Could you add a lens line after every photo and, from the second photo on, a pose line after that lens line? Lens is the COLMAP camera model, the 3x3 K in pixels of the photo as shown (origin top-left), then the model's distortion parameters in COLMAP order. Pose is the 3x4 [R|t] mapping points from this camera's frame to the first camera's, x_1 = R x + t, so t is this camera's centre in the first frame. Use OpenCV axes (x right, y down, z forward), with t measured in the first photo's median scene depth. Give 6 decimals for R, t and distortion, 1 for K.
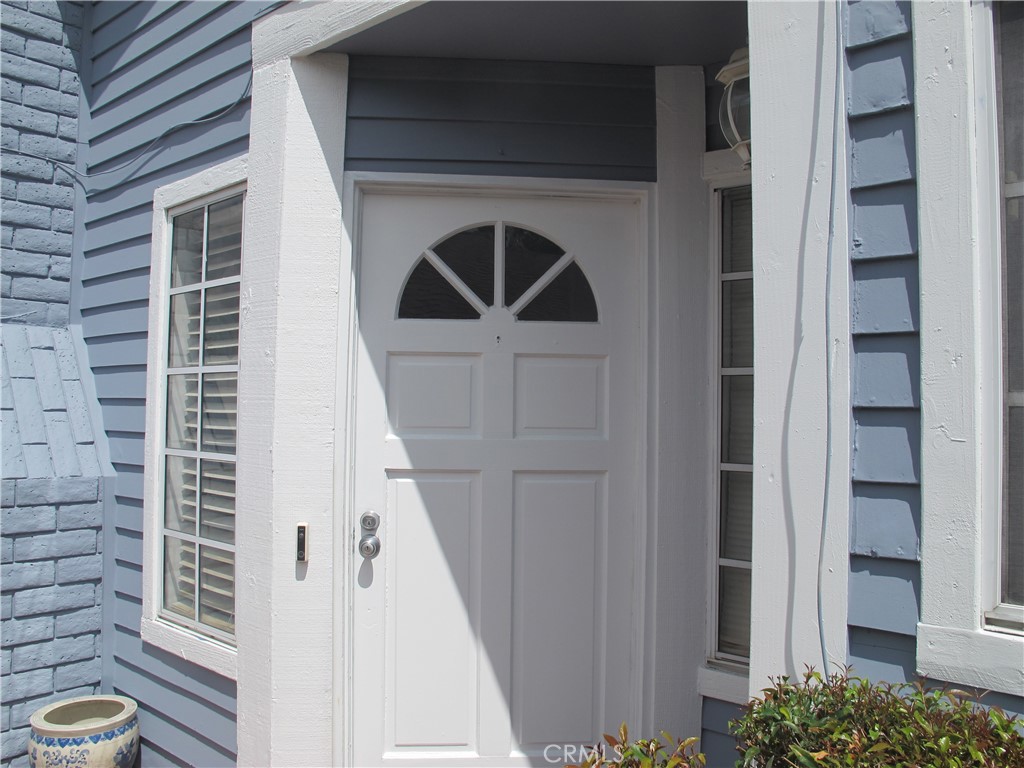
lens RADIAL K [[861.9, 0, 514.1], [0, 861.9, 366.8], [0, 0, 1]] dist [-0.152373, 0.120063]
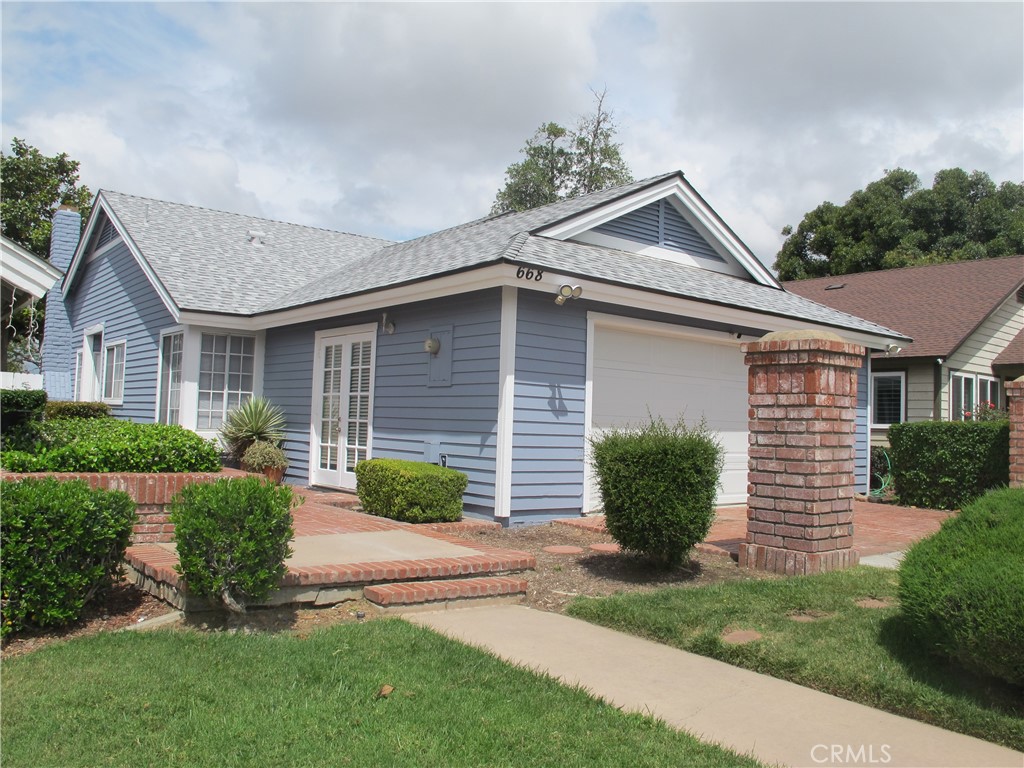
lens RADIAL K [[863.3, 0, 513.3], [0, 863.3, 371.8], [0, 0, 1]] dist [-0.152453, 0.130030]
pose [[0.982618, 0.010109, -0.185362, 3.379226], [-0.014515, 0.999643, -0.022431, 0.030001], [0.185069, 0.024731, 0.982414, -3.869368]]
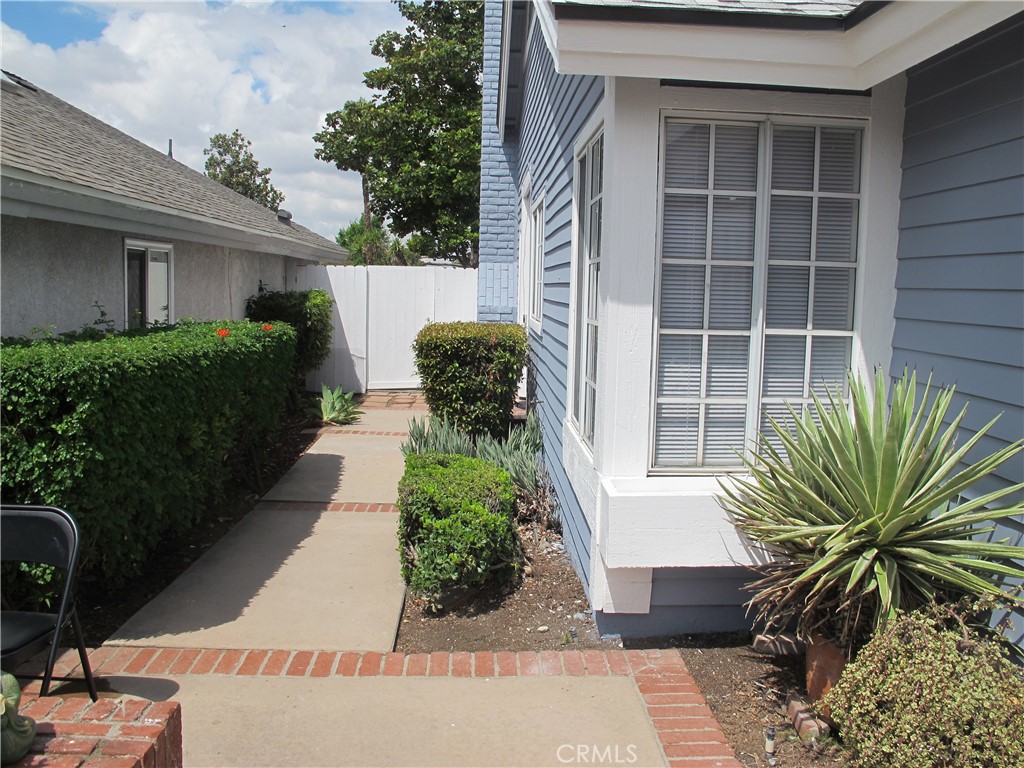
lens RADIAL K [[861.9, 0, 514.1], [0, 861.9, 366.8], [0, 0, 1]] dist [-0.152373, 0.120063]
pose [[0.682862, 0.072467, -0.726944, 2.002903], [0.015606, 0.993394, 0.113688, -0.027101], [0.730381, -0.088977, 0.677220, -1.361970]]
